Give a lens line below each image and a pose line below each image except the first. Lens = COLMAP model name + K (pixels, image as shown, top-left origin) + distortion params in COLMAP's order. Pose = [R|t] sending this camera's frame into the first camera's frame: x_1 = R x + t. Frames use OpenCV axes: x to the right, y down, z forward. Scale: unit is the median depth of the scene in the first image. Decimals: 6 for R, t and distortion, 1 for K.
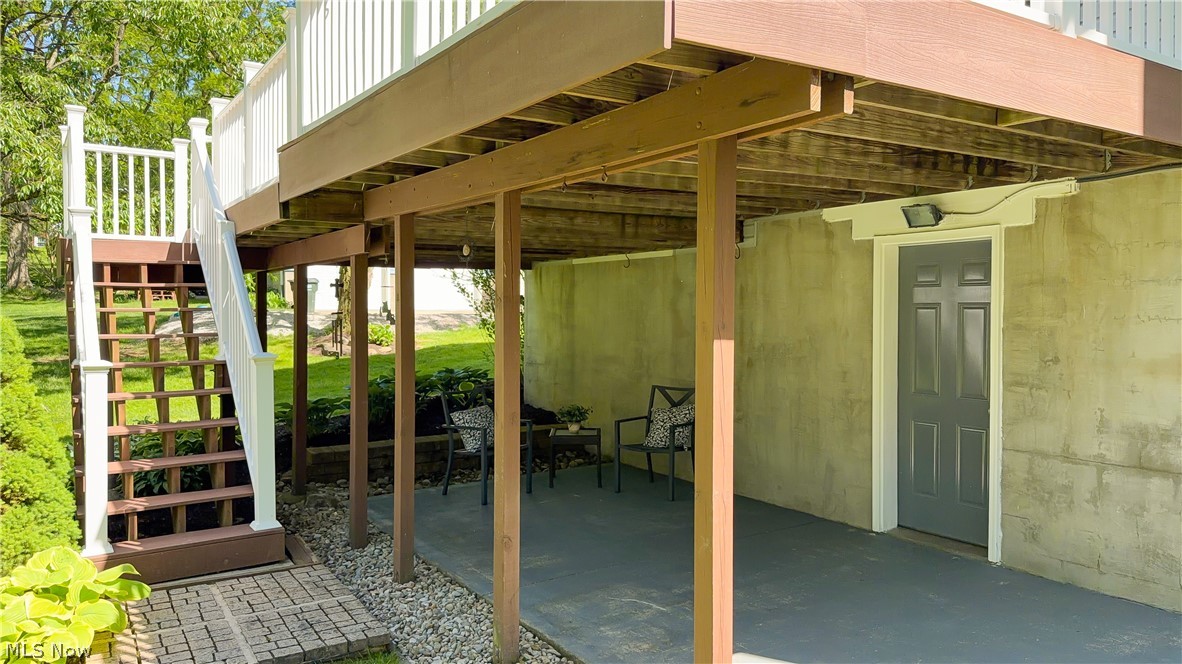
lens RADIAL K [[837.2, 0, 591.6], [0, 837.2, 327.9], [0, 0, 1]] dist [0.044609, -0.060791]
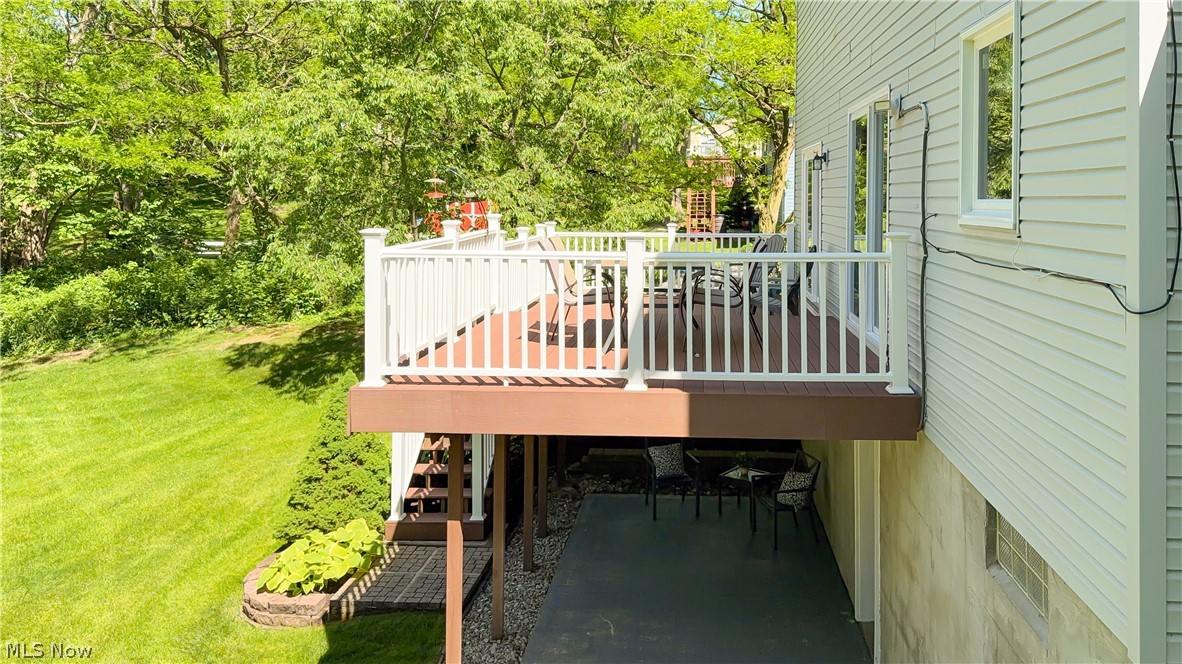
lens RADIAL K [[837.2, 0, 600.7], [0, 837.2, 329.0], [0, 0, 1]] dist [0.044609, -0.060791]
pose [[0.786350, 0.067196, -0.614116, 1.060696], [0.000052, 0.994060, 0.108835, -0.426839], [0.617781, -0.085614, 0.781676, -0.203870]]
